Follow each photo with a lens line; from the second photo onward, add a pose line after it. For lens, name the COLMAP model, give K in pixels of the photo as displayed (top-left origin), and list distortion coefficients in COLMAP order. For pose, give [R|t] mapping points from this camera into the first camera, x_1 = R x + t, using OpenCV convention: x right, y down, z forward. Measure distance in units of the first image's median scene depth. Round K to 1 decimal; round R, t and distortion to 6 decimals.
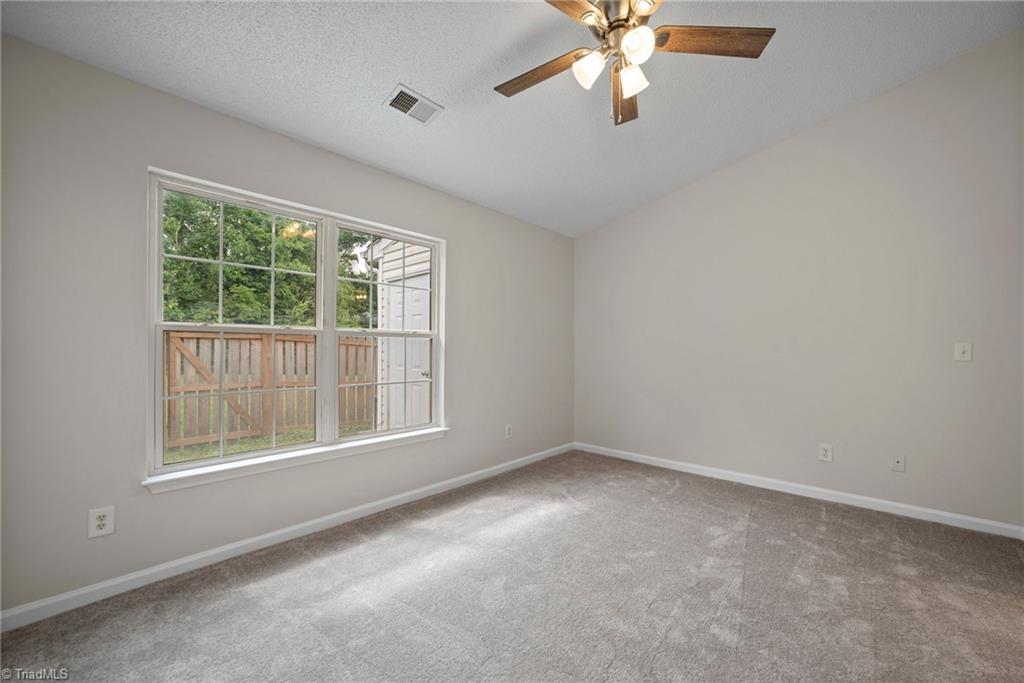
lens RADIAL K [[402.0, 0, 519.2], [0, 402.0, 346.3], [0, 0, 1]] dist [-0.017892, 0.003661]
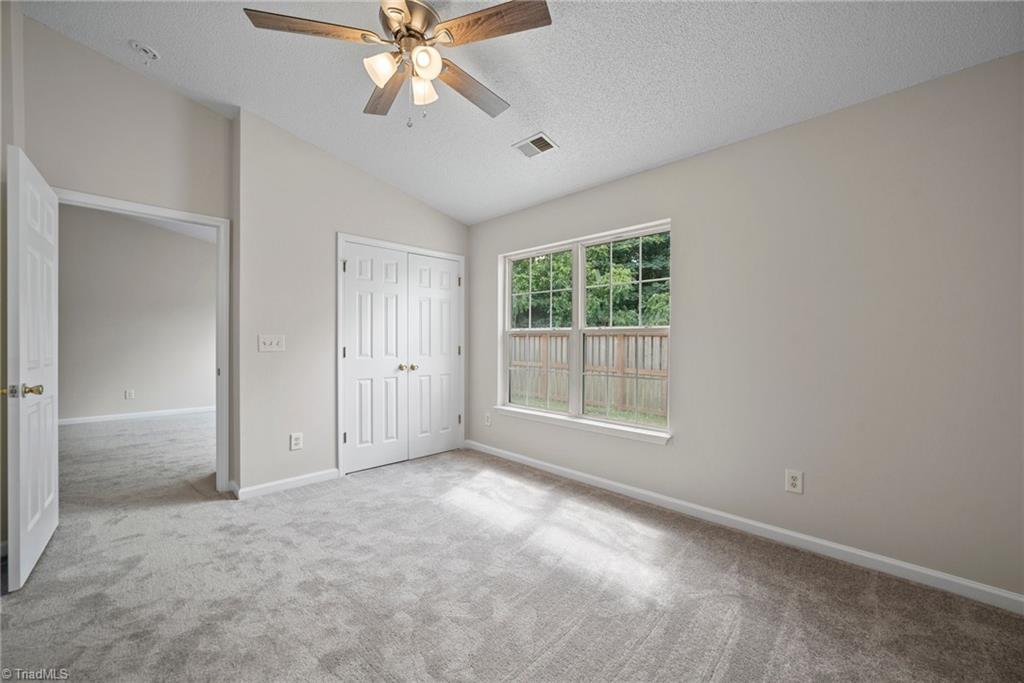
lens RADIAL K [[402.0, 0, 532.9], [0, 402.0, 344.3], [0, 0, 1]] dist [-0.017892, 0.003661]
pose [[-0.025029, 0.010643, -0.999630, 0.857614], [0.005219, 0.999931, 0.010515, -0.003426], [0.999673, -0.004954, -0.025083, 0.921132]]
